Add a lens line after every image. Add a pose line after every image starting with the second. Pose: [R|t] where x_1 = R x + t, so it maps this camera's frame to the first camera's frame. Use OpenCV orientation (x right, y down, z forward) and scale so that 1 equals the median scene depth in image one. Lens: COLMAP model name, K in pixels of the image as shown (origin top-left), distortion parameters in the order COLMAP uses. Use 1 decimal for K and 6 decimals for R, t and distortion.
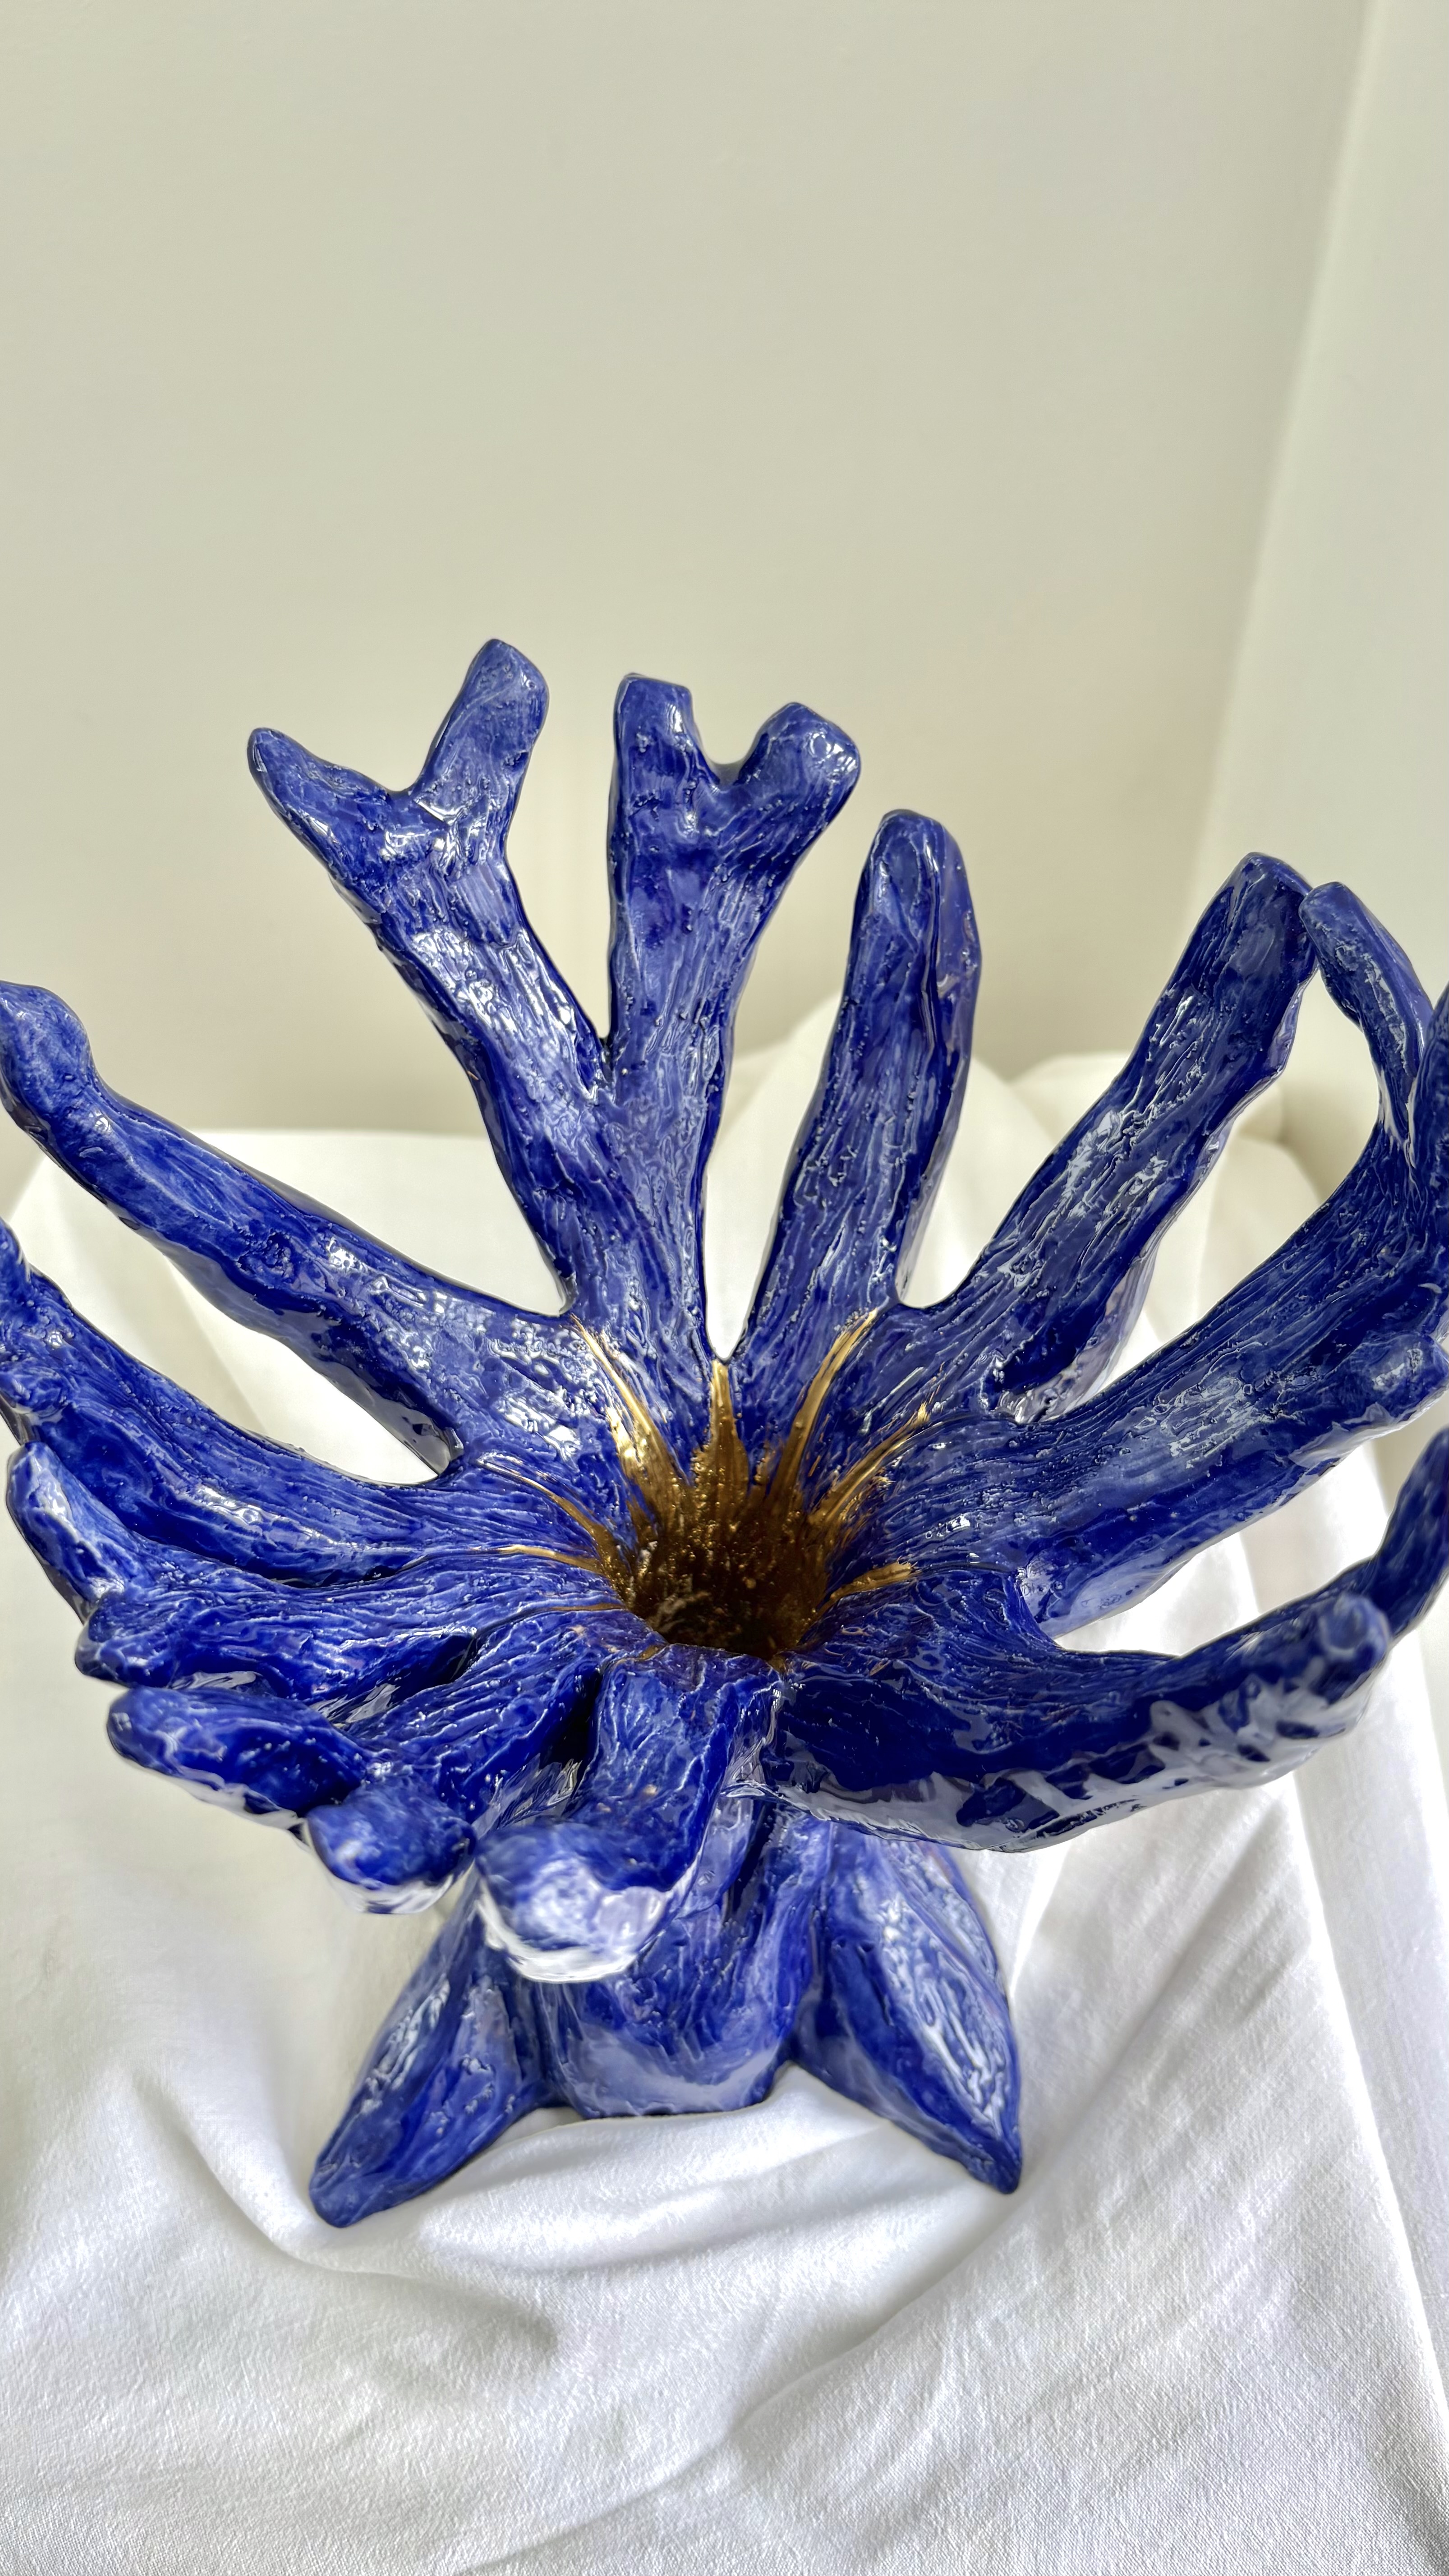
lens RADIAL K [[2007.7, 0, 724.5], [0, 2007.7, 1288.0], [0, 0, 1]] dist [-0.000559, 0.010751]
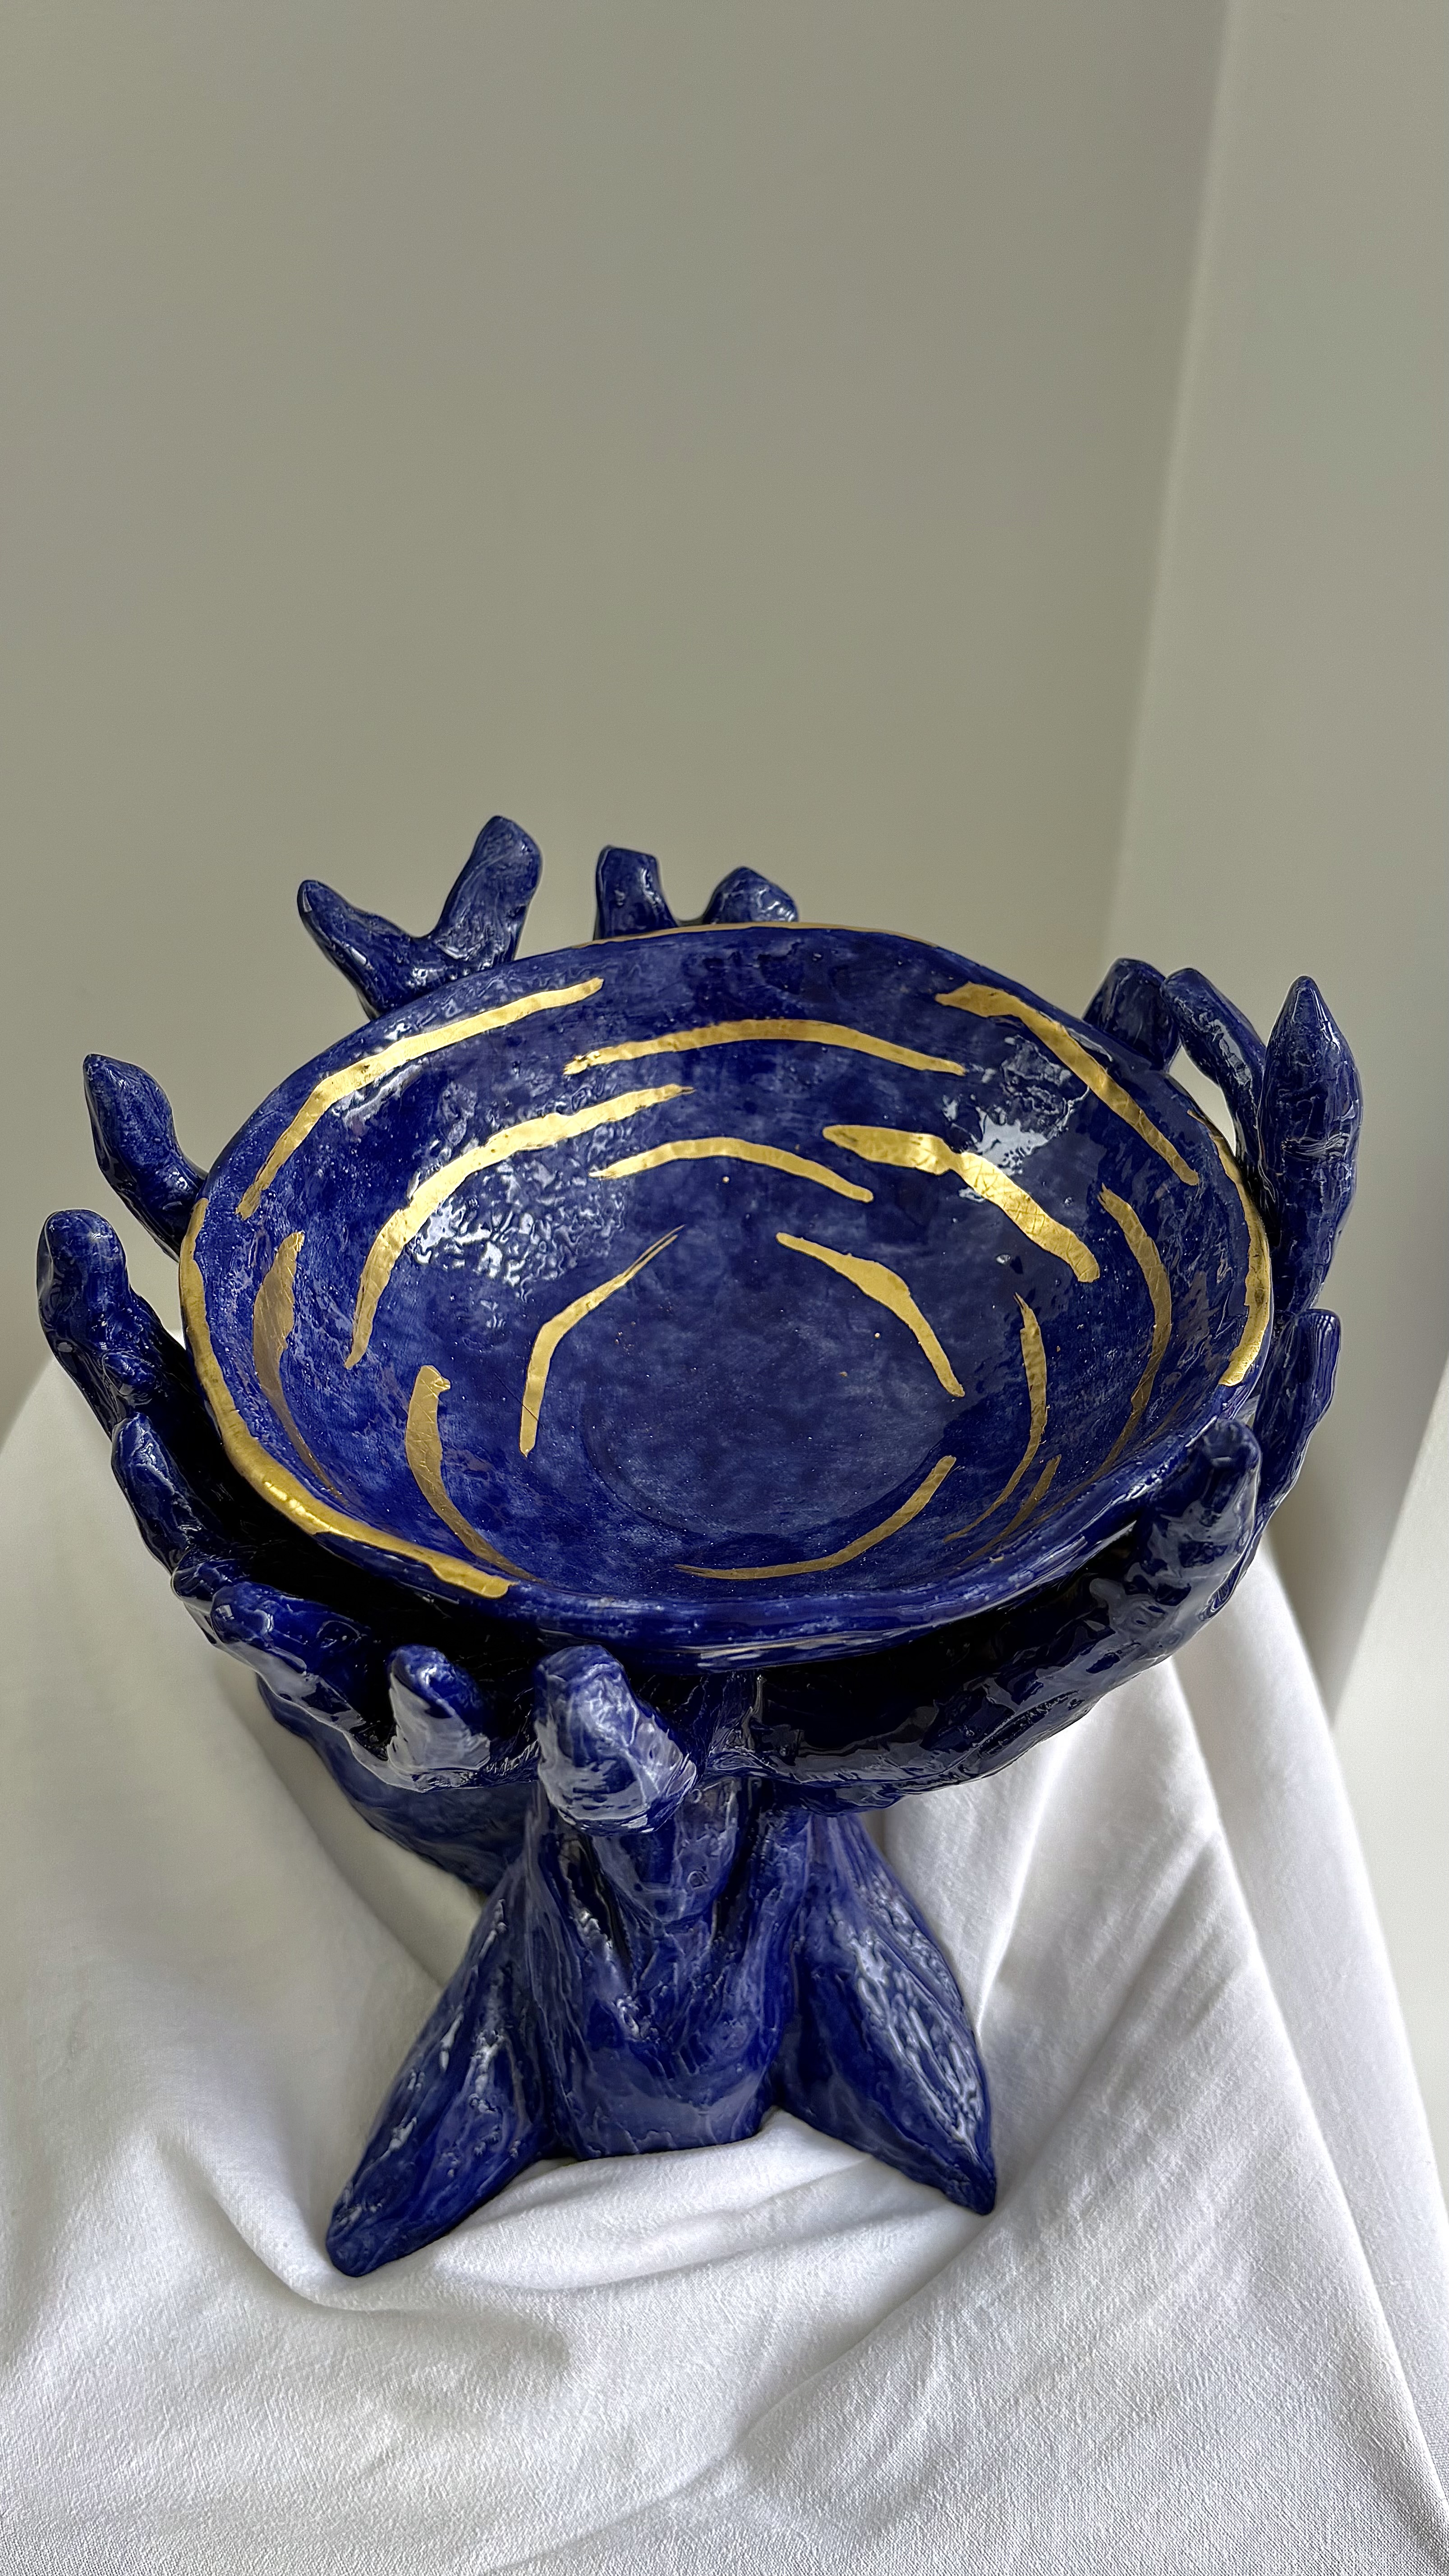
lens RADIAL K [[2007.7, 0, 724.5], [0, 2007.7, 1288.0], [0, 0, 1]] dist [-0.000559, 0.010751]
pose [[0.998748, -0.026471, 0.042437, -0.032861], [0.033575, 0.983719, -0.176547, 0.167219], [-0.037072, 0.177751, 0.983377, -0.147678]]
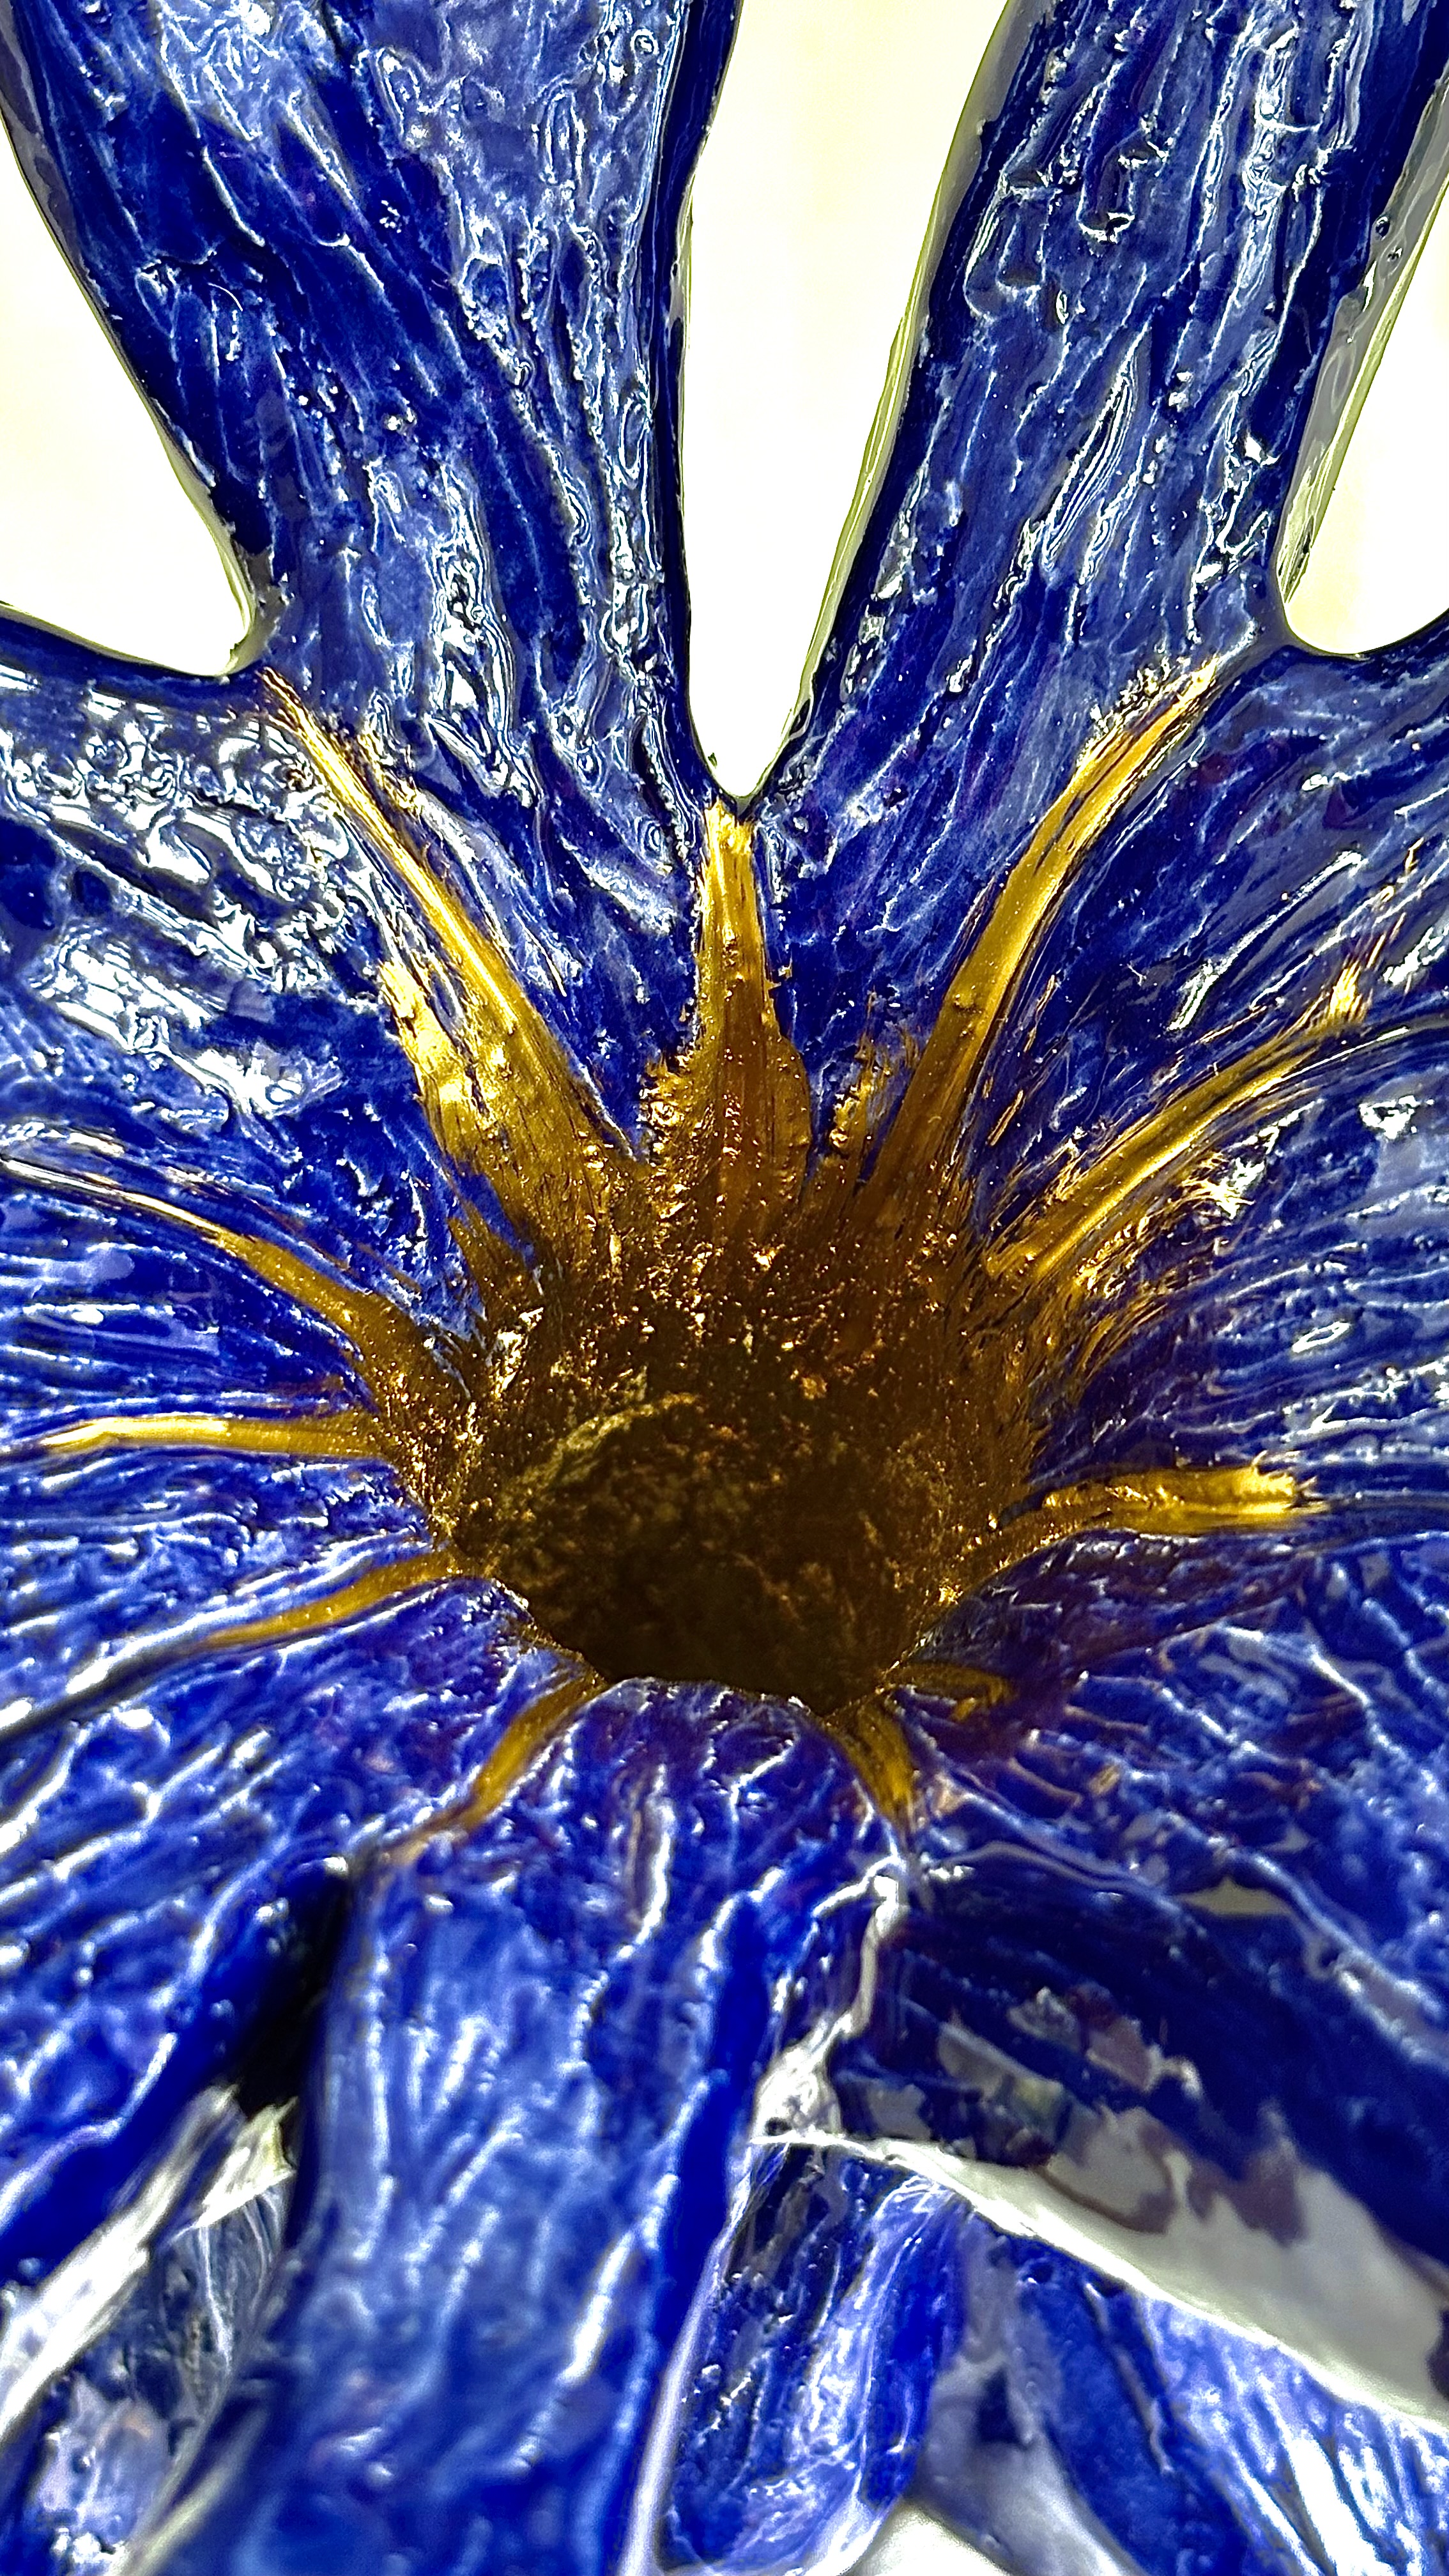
lens RADIAL K [[4133.7, 0, 724.5], [0, 4133.7, 1288.0], [0, 0, 1]] dist [0.237951, -1.411760]
pose [[0.999892, 0.010413, -0.010388, 0.004953], [-0.007070, 0.959574, 0.281369, -0.078647], [0.012898, -0.281265, 0.959543, 0.324640]]
